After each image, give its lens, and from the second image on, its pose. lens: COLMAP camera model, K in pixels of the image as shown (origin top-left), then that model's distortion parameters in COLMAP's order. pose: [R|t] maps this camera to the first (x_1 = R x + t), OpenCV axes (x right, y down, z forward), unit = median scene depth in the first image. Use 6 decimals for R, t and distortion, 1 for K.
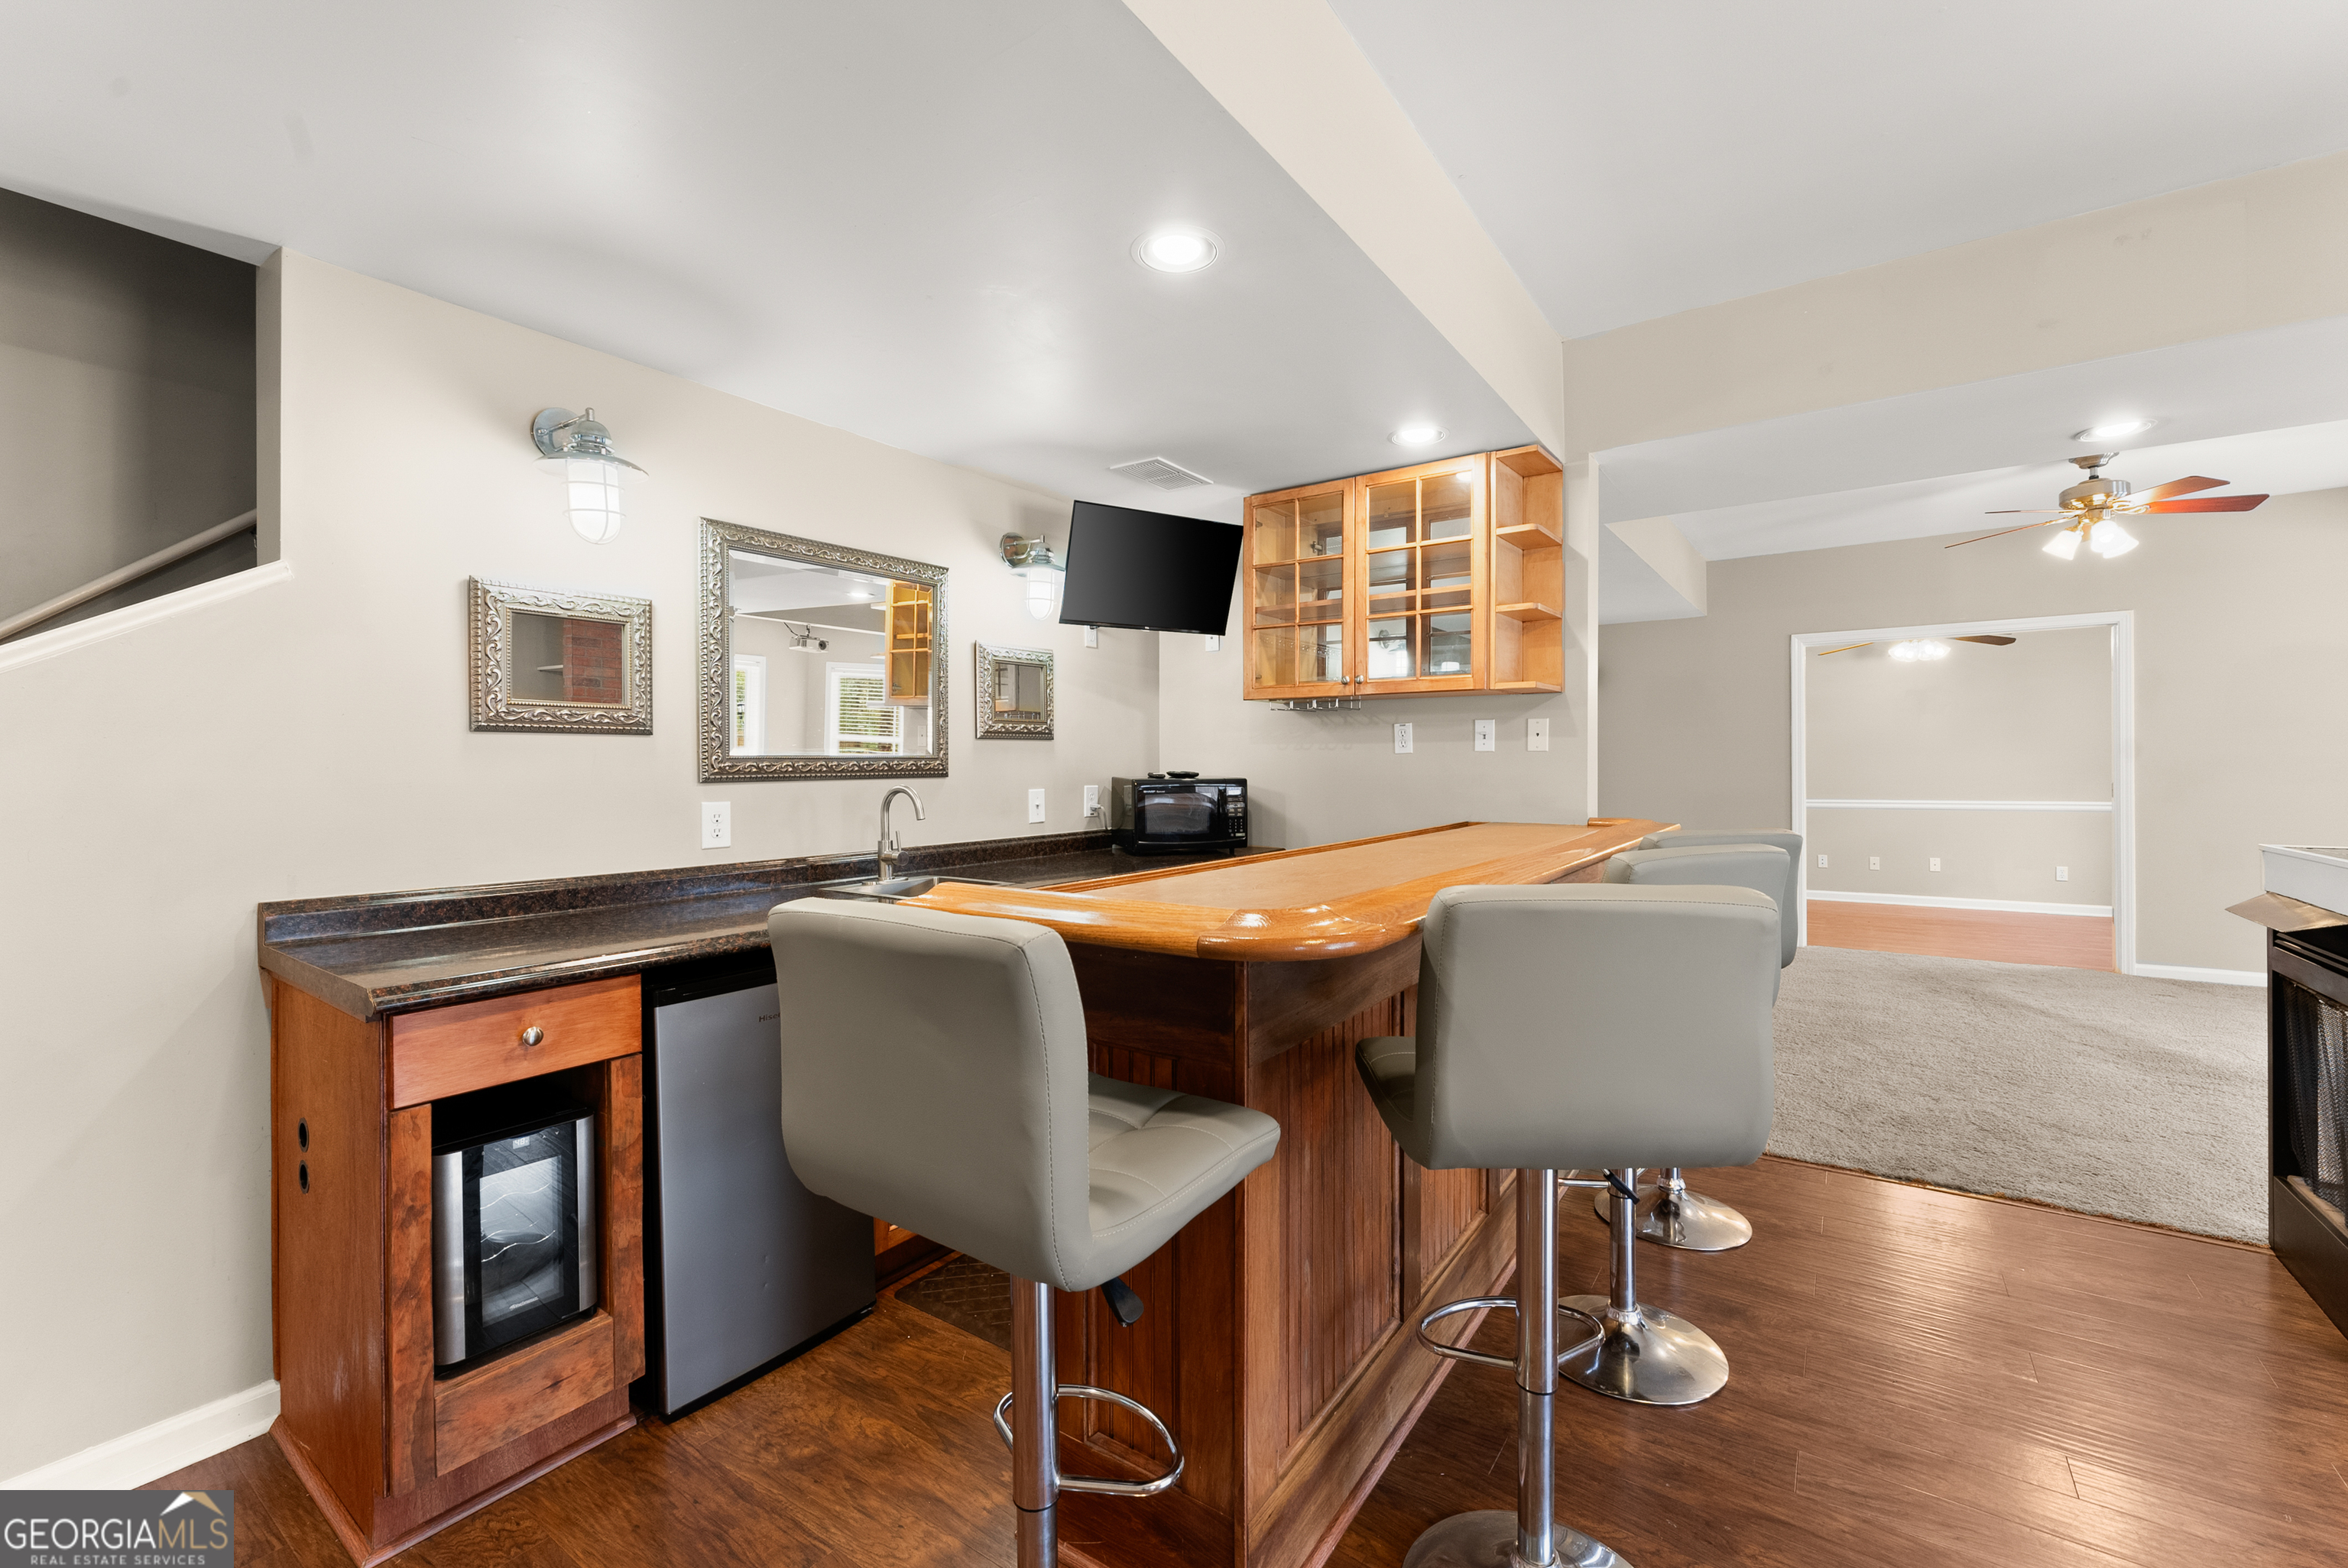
lens RADIAL K [[967.6, 0, 1174.0], [0, 967.6, 784.0], [0, 0, 1]] dist [0.000847, 0.000188]
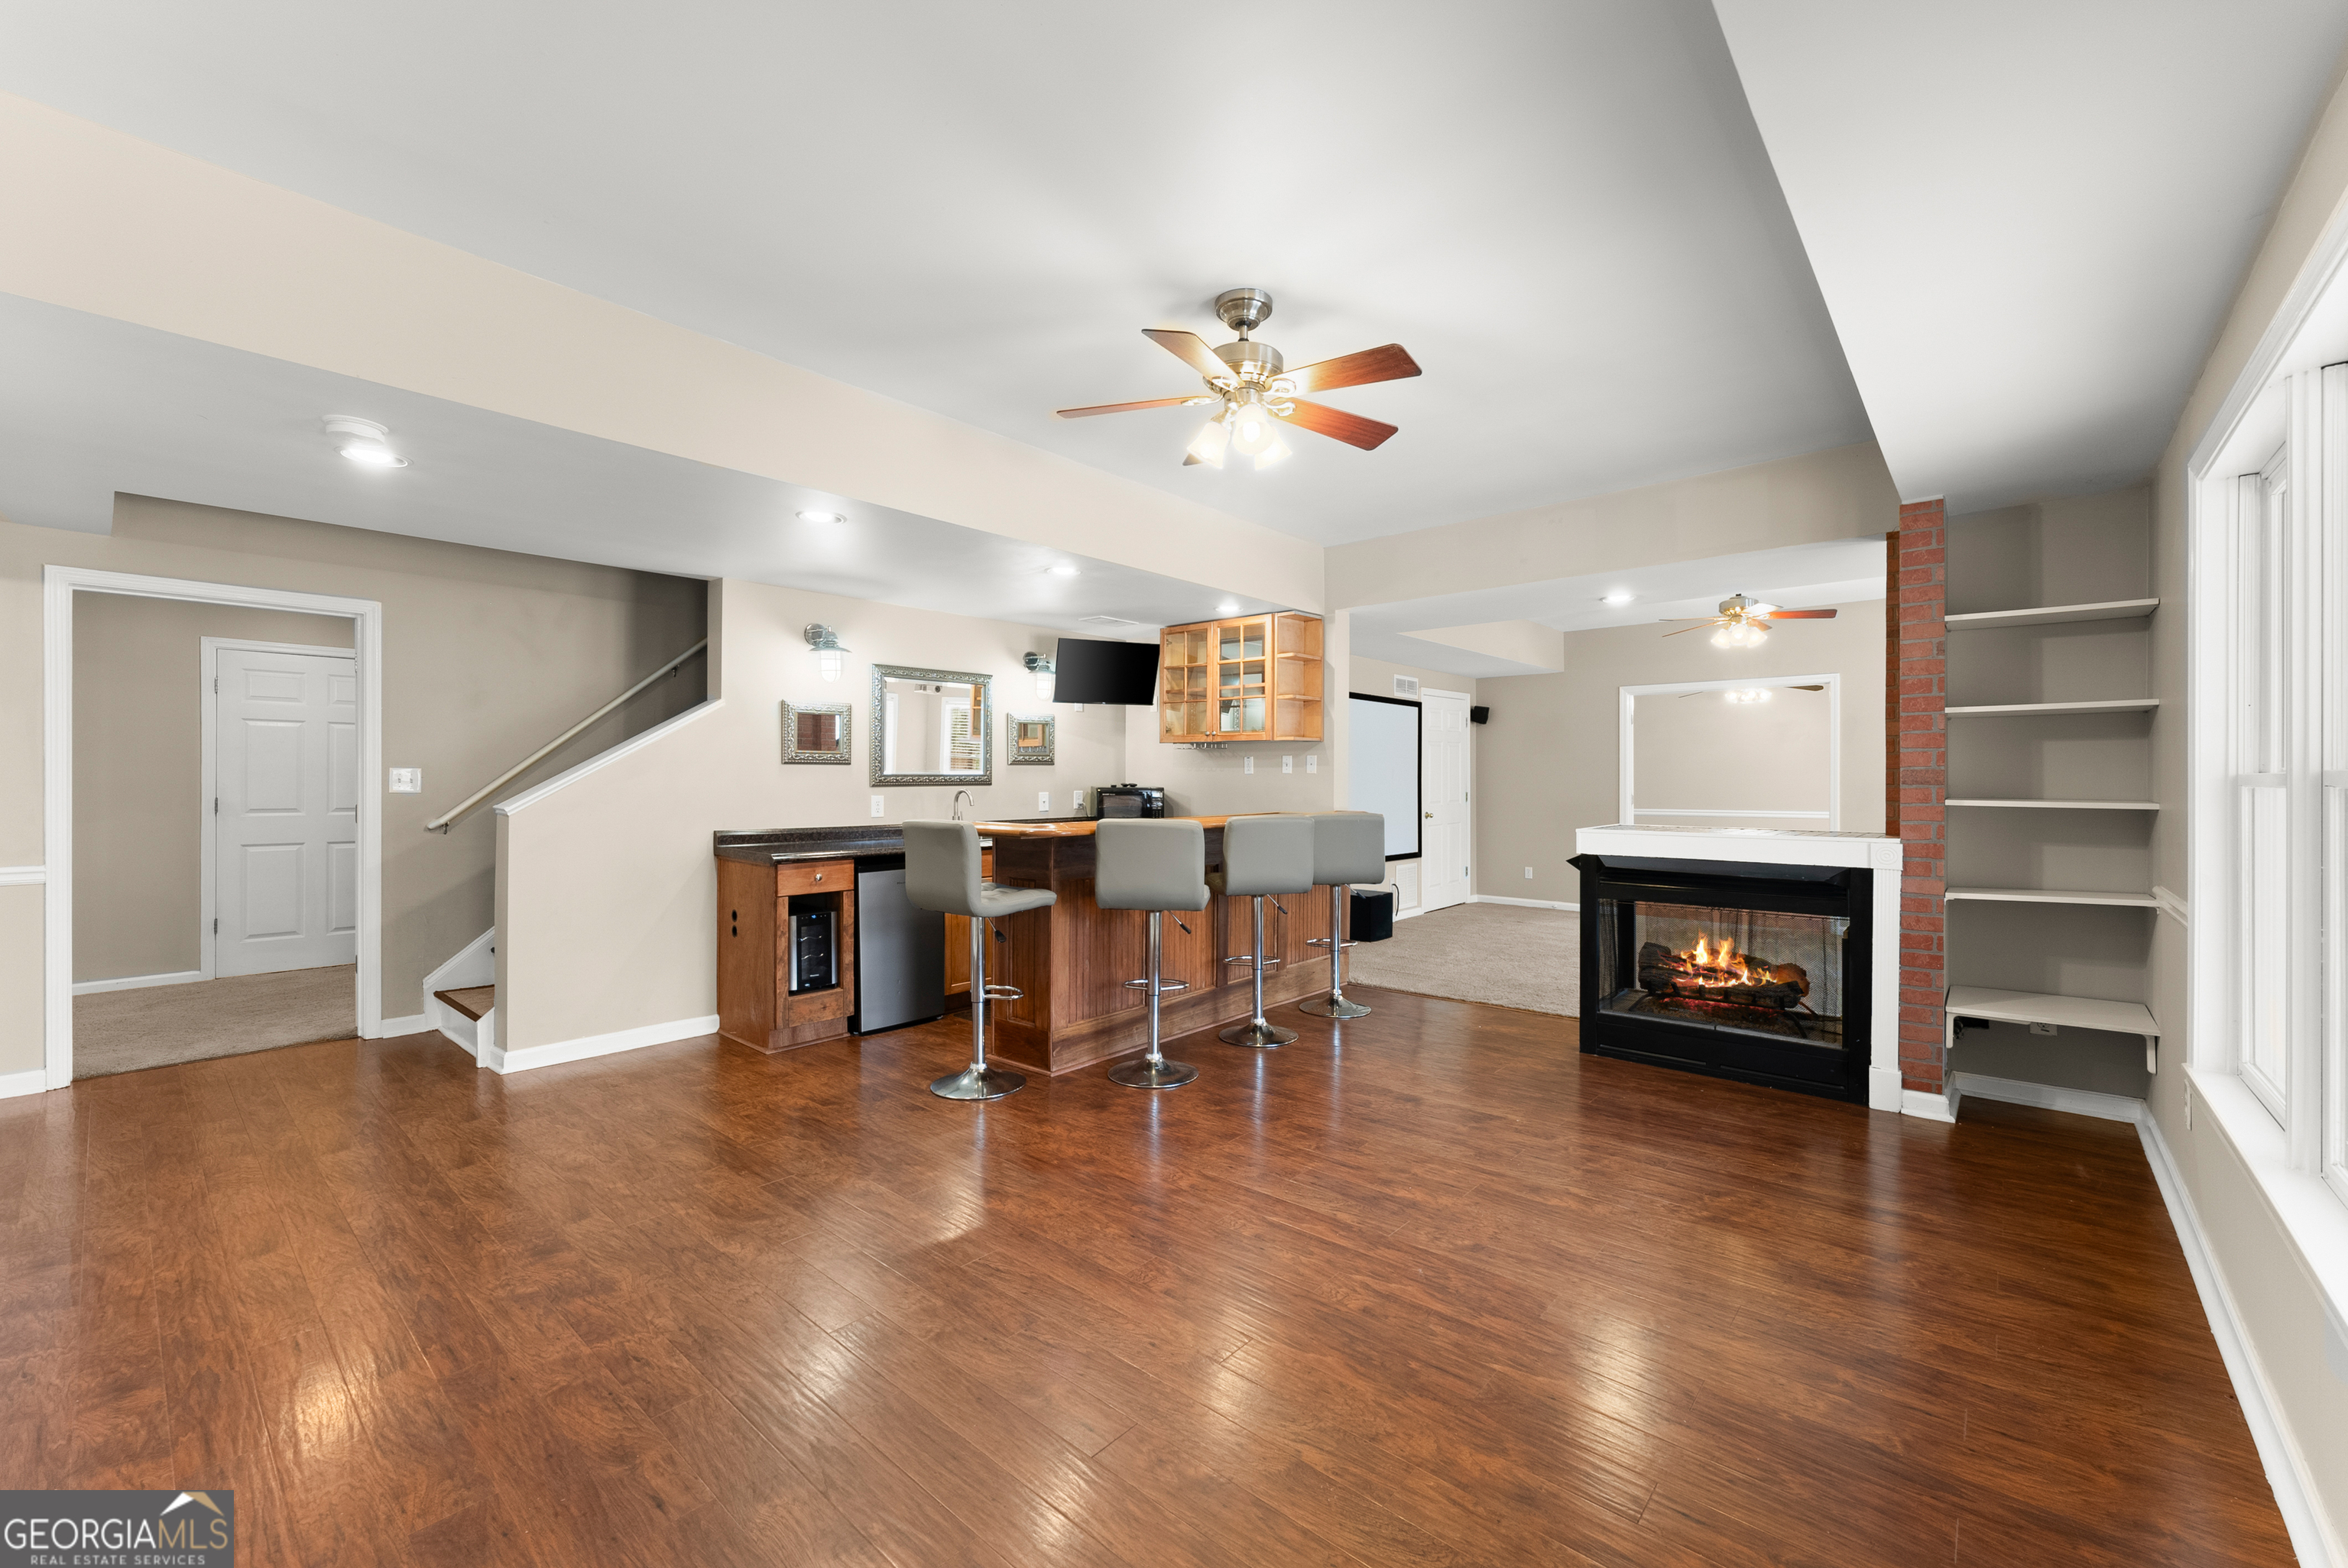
lens RADIAL K [[955.5, 0, 1176.1], [0, 955.5, 793.4], [0, 0, 1]] dist [-0.000299, 0.000056]
pose [[0.993678, 0.008499, -0.111946, 0.355386], [-0.008786, 0.999959, -0.002072, 0.009730], [0.111924, 0.003042, 0.993712, -0.868417]]
